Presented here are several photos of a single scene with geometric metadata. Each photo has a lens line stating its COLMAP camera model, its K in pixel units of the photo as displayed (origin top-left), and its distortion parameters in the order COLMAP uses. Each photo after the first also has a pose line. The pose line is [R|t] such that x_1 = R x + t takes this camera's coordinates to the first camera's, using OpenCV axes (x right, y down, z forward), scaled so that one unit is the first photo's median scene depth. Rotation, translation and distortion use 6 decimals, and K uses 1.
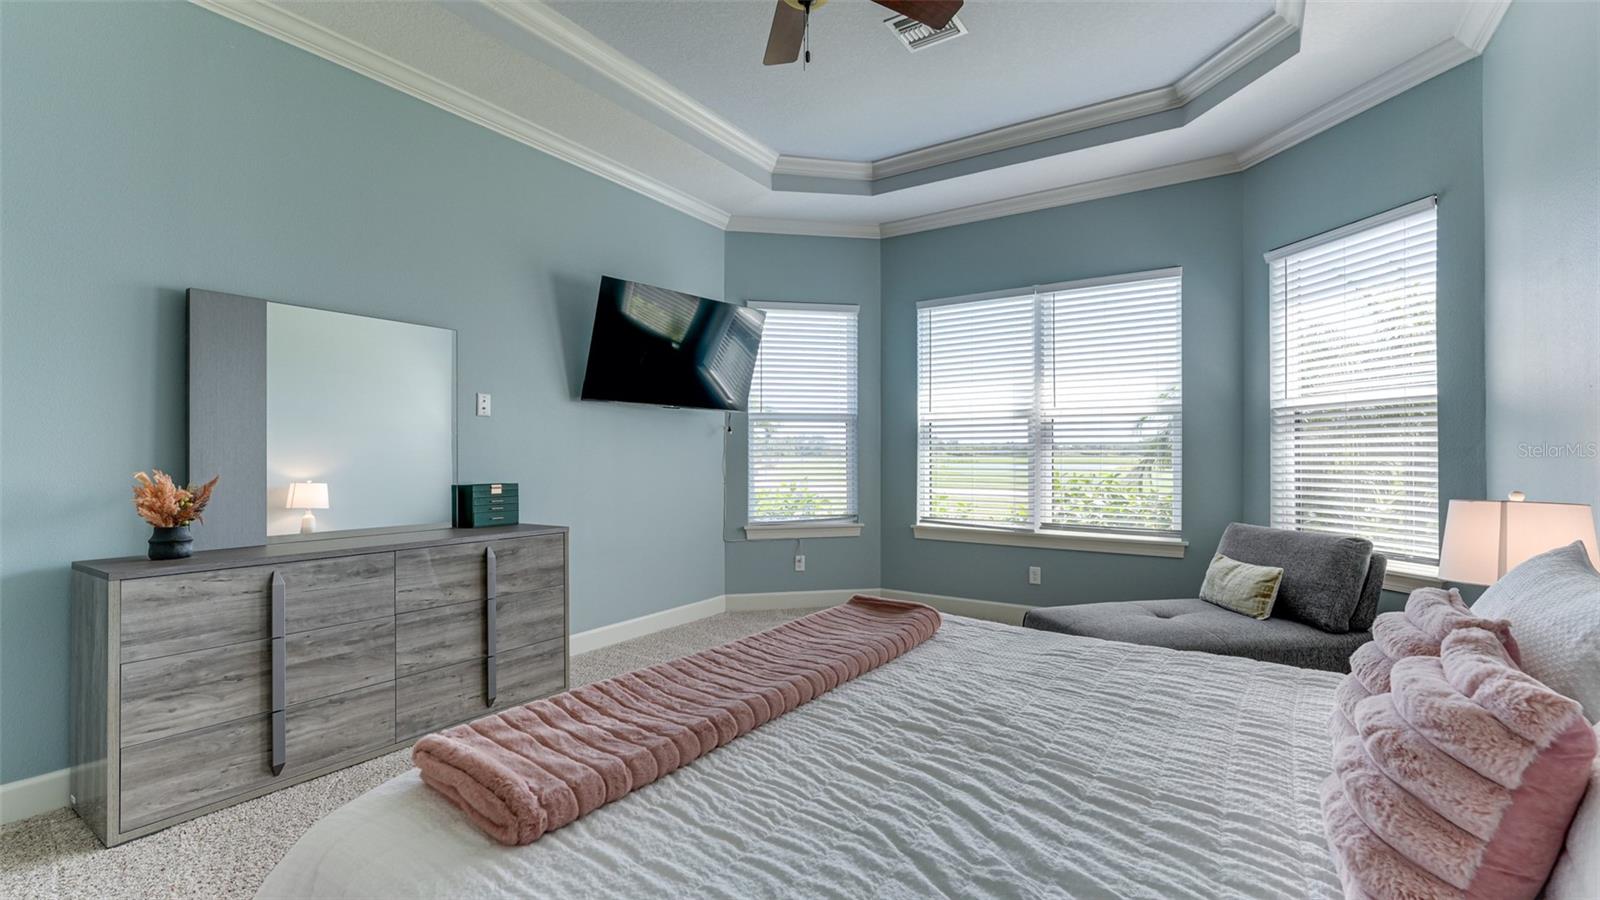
lens RADIAL K [[703.7, 0, 798.5], [0, 703.7, 456.2], [0, 0, 1]] dist [-0.000157, 0.000023]
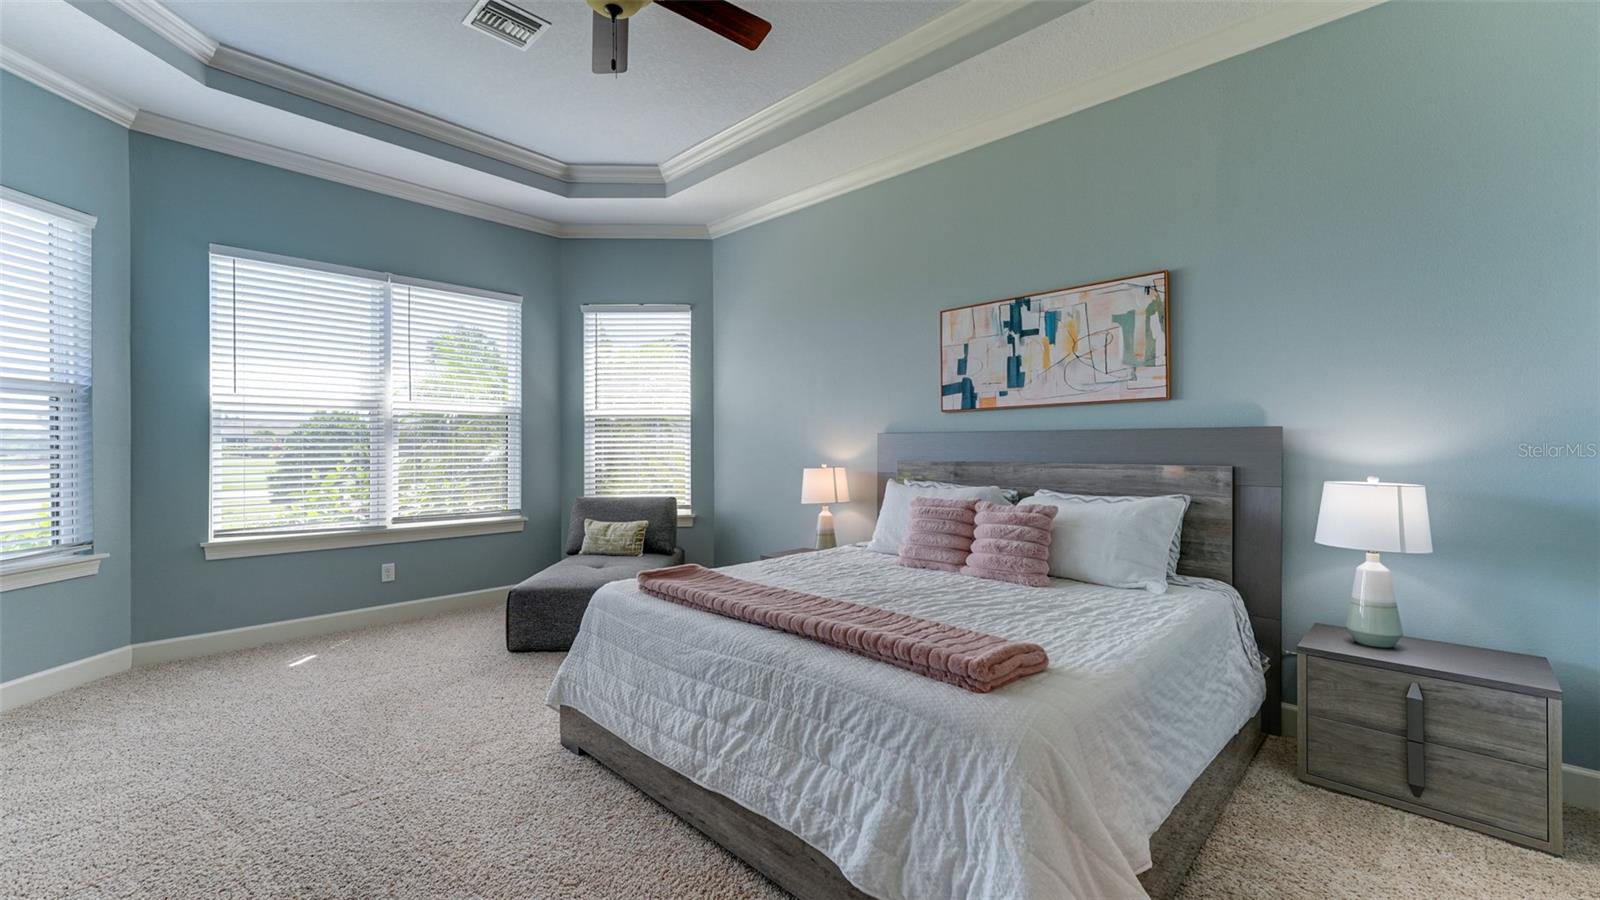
lens RADIAL K [[655.4, 0, 798.0], [0, 655.4, 452.0], [0, 0, 1]] dist [0.007364, -0.000062]
pose [[0.150870, -0.005717, 0.988537, -0.596780], [0.004395, 0.999977, 0.005112, 0.001581], [-0.988544, 0.003574, 0.150892, 0.386161]]
